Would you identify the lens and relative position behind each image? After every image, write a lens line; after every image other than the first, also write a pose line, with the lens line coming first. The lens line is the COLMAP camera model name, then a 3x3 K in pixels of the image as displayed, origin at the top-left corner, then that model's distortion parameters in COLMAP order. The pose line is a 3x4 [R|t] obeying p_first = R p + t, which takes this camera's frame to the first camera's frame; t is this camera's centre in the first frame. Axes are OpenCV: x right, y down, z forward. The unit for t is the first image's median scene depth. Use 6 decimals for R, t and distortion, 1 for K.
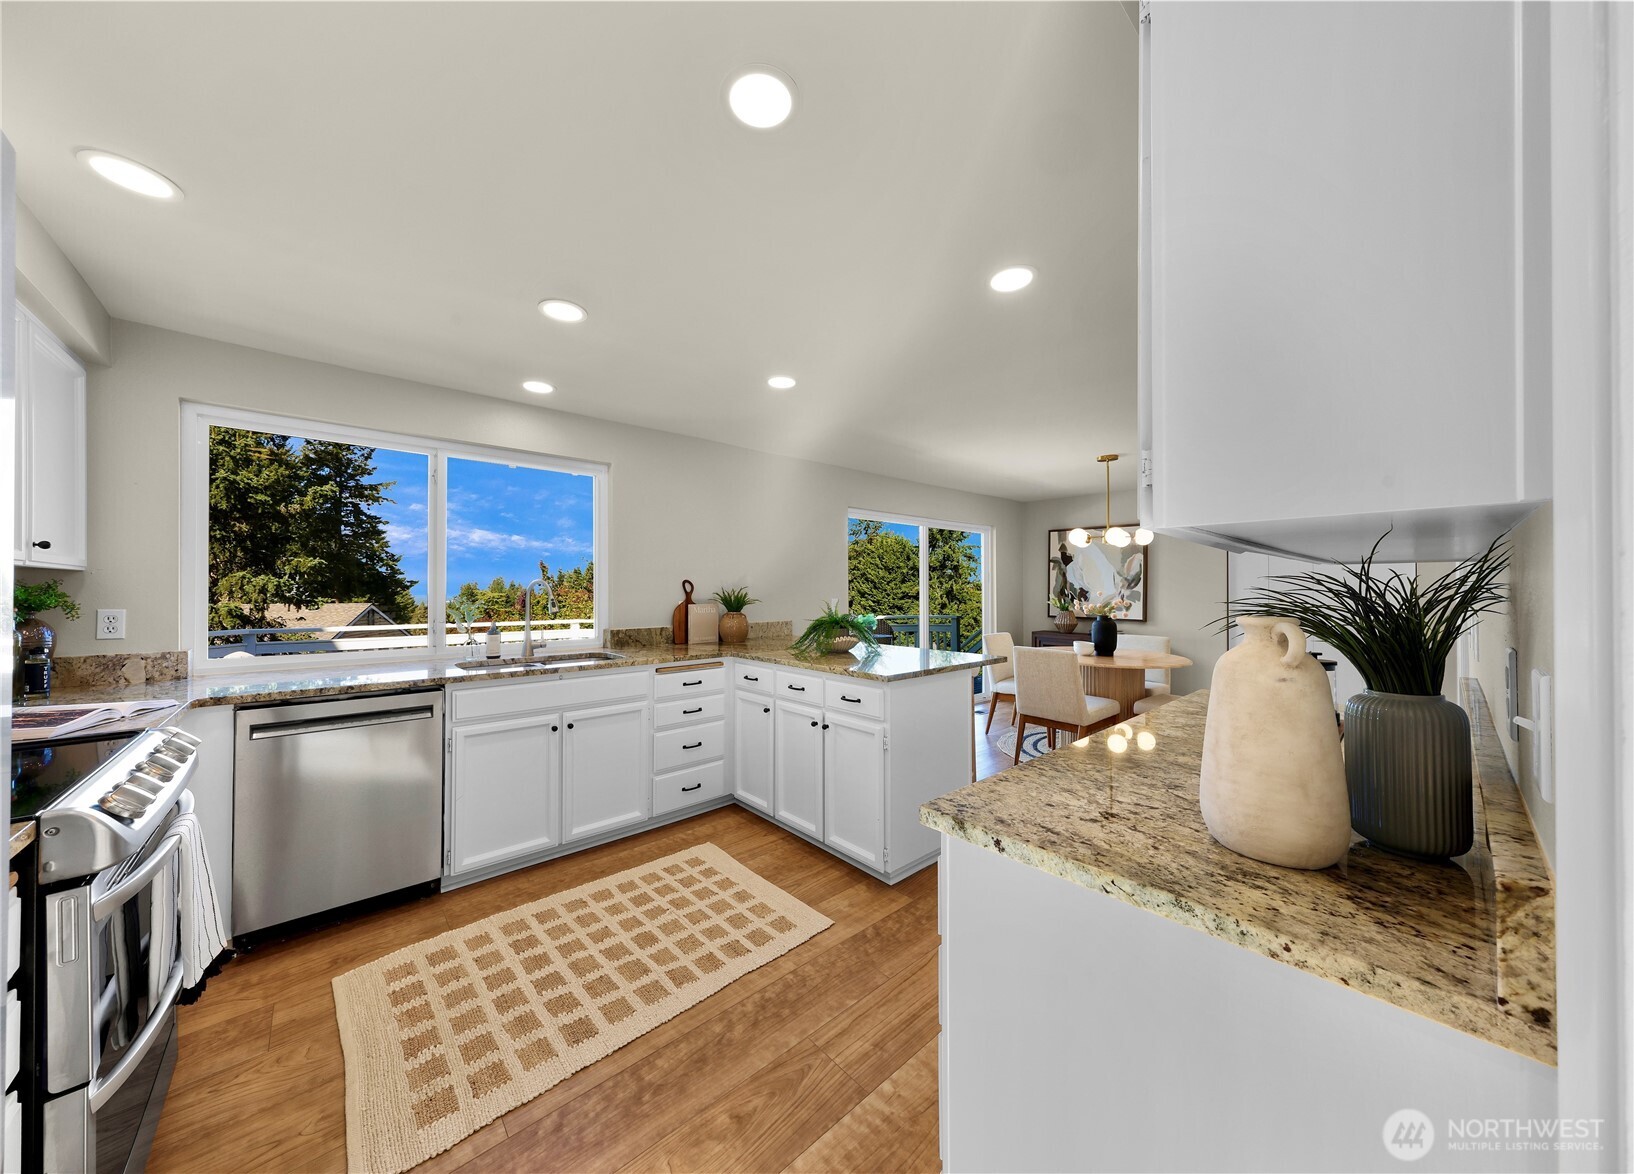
lens RADIAL K [[555.9, 0, 779.0], [0, 555.9, 584.8], [0, 0, 1]] dist [0.003110, 0.000042]
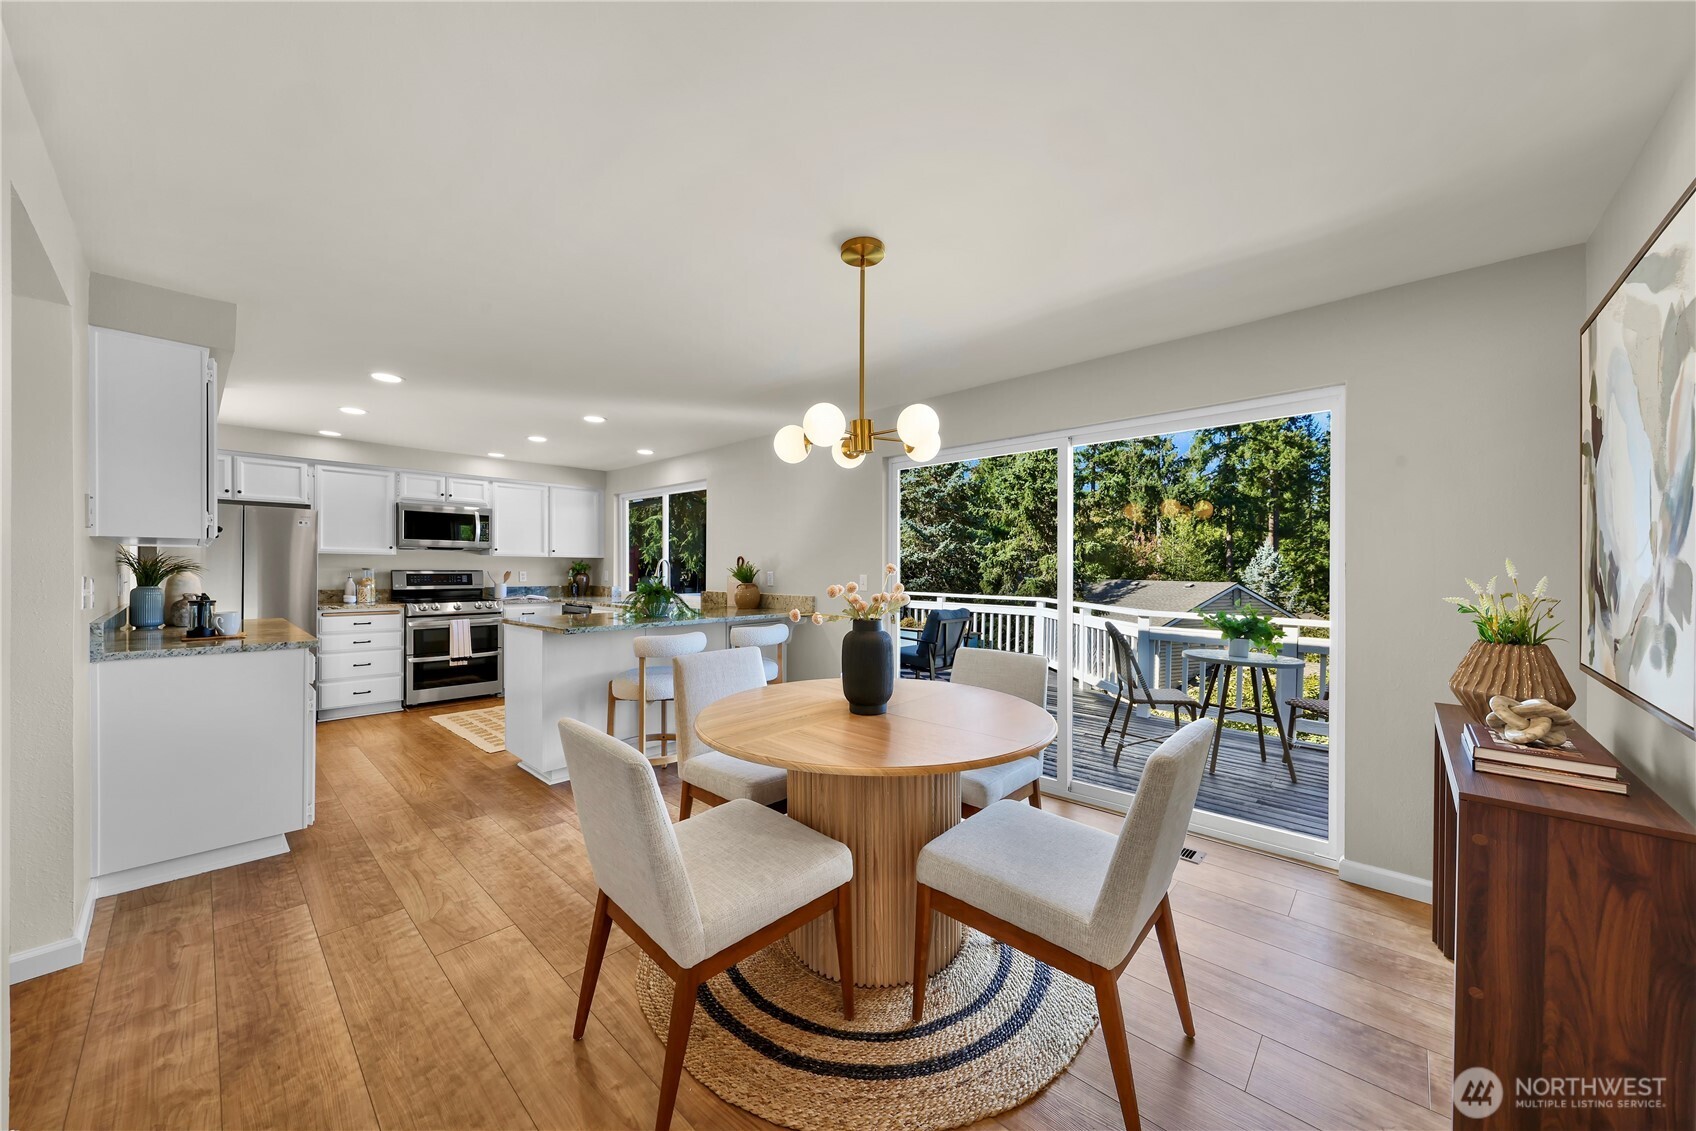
lens RADIAL K [[586.9, 0, 853.0], [0, 586.9, 571.1], [0, 0, 1]] dist [0.000923, 0.000245]
pose [[0.145418, 0.008484, -0.989334, 2.321610], [0.002050, 0.999958, 0.008877, 0.026342], [0.989368, -0.003319, 0.145395, 2.074068]]
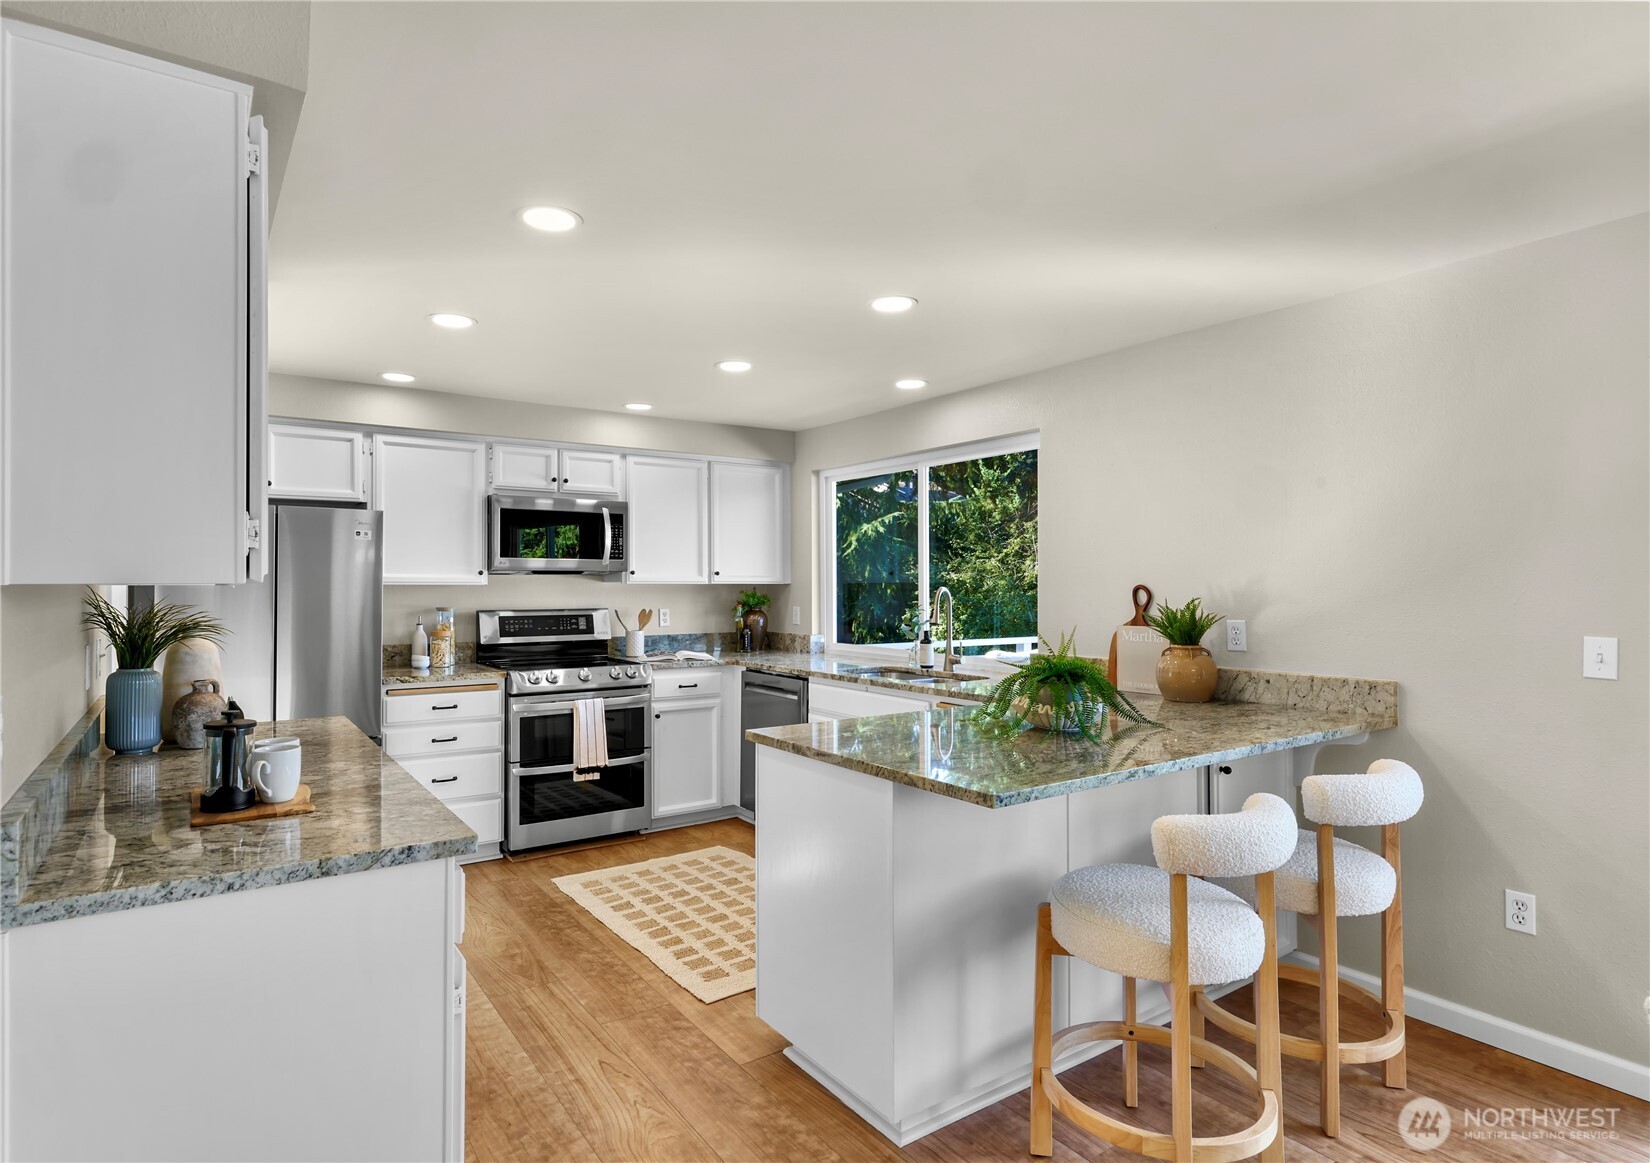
lens RADIAL K [[883.1, 0, 823.8], [0, 883.1, 578.3], [0, 0, 1]] dist [0.002802, -0.000716]
pose [[-0.081326, -0.003946, -0.996680, 1.586747], [0.010169, 0.999937, -0.004788, -0.029215], [0.996636, -0.010525, -0.081280, 1.443626]]
